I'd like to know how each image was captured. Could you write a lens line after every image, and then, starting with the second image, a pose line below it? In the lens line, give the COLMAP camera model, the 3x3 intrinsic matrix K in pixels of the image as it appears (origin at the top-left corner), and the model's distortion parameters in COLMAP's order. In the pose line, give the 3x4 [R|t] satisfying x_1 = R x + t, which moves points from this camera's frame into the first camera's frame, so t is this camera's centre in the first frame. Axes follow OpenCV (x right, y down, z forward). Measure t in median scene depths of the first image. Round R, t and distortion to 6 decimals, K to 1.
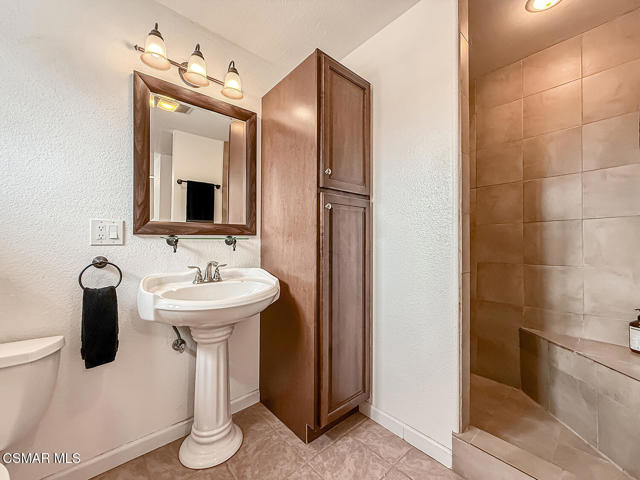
lens RADIAL K [[253.9, 0, 320.8], [0, 253.9, 238.3], [0, 0, 1]] dist [-0.000871, -0.000060]
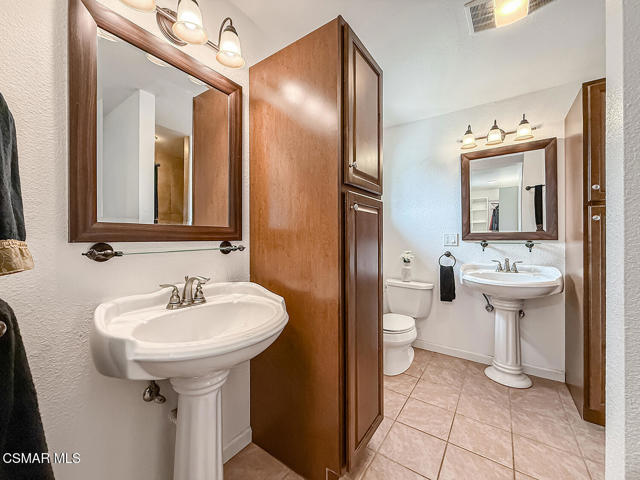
lens RADIAL K [[253.9, 0, 320.8], [0, 253.9, 238.3], [0, 0, 1]] dist [-0.000871, -0.000060]
pose [[0.238493, 0.006530, -0.971122, 0.820114], [0.019364, 0.999747, 0.011477, -0.070610], [0.970951, -0.021542, 0.238306, -0.457397]]
